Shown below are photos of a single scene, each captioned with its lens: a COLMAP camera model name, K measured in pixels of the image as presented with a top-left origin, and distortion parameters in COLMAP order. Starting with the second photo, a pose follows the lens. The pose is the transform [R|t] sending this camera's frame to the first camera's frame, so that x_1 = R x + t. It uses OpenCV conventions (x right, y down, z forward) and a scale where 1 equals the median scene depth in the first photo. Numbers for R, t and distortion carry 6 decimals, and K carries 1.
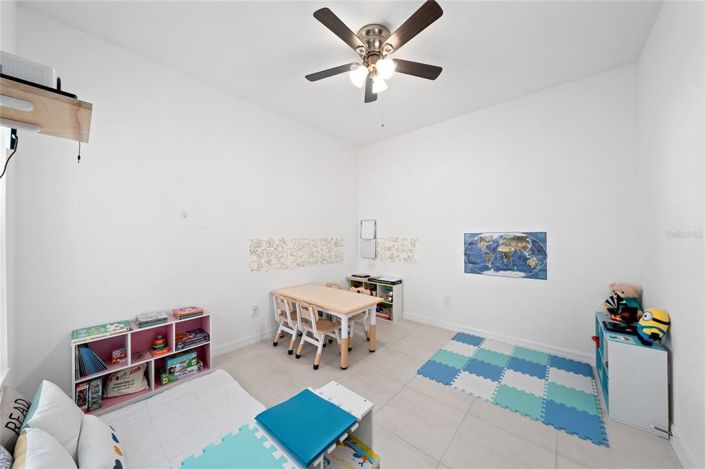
lens RADIAL K [[241.2, 0, 354.2], [0, 241.2, 238.5], [0, 0, 1]] dist [-0.001107, -0.000138]
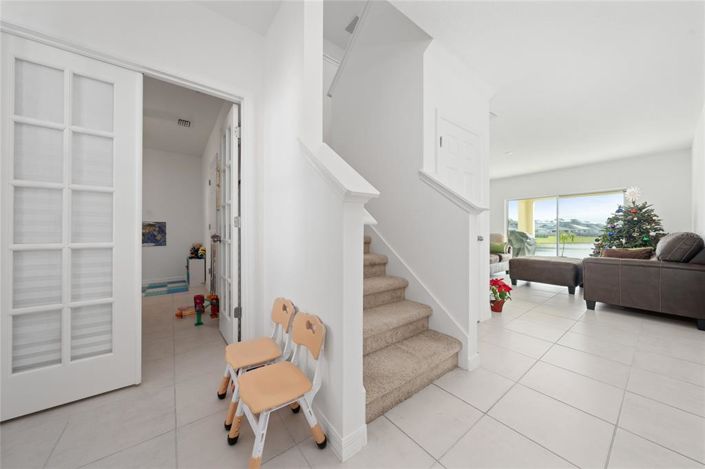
lens RADIAL K [[241.2, 0, 353.4], [0, 241.2, 232.2], [0, 0, 1]] dist [-0.001107, -0.000138]
pose [[0.188202, -0.008364, 0.982095, -0.878305], [-0.007500, 0.999922, 0.009953, 0.024214], [-0.982102, -0.009239, 0.188125, -0.911932]]
